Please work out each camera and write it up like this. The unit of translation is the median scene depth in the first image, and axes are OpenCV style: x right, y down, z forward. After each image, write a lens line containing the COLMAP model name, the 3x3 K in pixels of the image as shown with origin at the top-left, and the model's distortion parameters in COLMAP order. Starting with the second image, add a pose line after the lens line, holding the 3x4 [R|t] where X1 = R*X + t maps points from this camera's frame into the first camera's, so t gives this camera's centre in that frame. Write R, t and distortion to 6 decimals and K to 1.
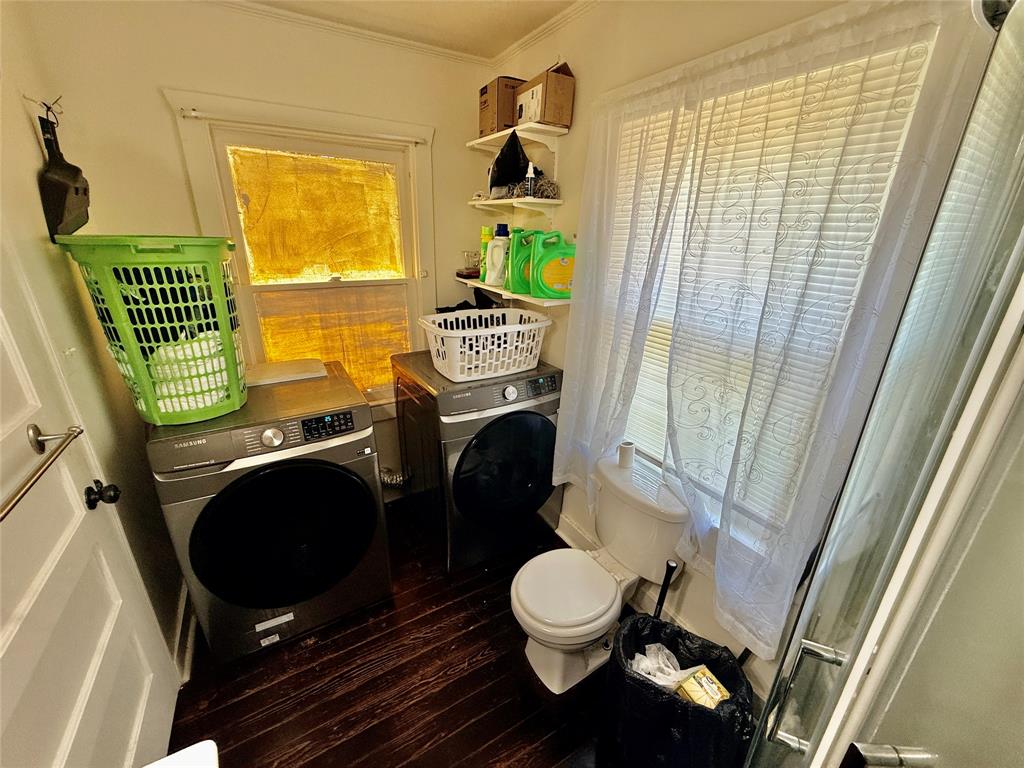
lens RADIAL K [[408.5, 0, 512.0], [0, 408.5, 384.0], [0, 0, 1]] dist [-0.001991, 0.000364]
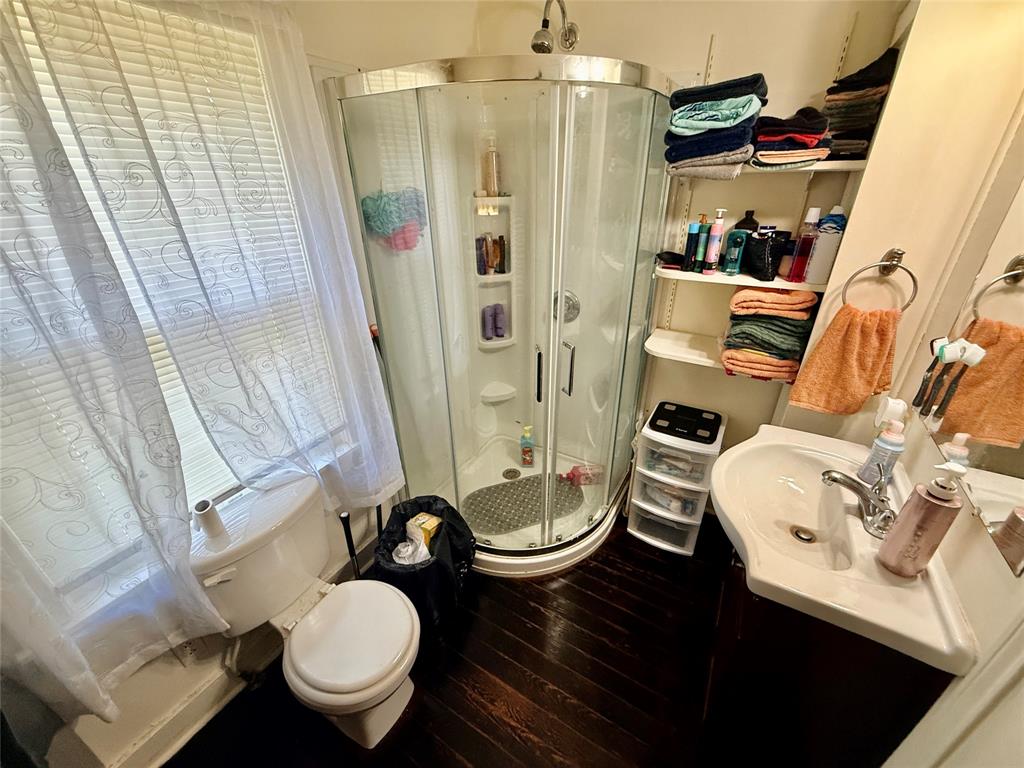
lens RADIAL K [[408.5, 0, 512.0], [0, 408.5, 384.0], [0, 0, 1]] dist [-0.001991, 0.000364]
pose [[-0.478279, -0.398055, 0.782816, -0.485461], [0.312023, 0.756198, 0.575157, -0.276827], [-0.820909, 0.519342, -0.237471, 0.684260]]
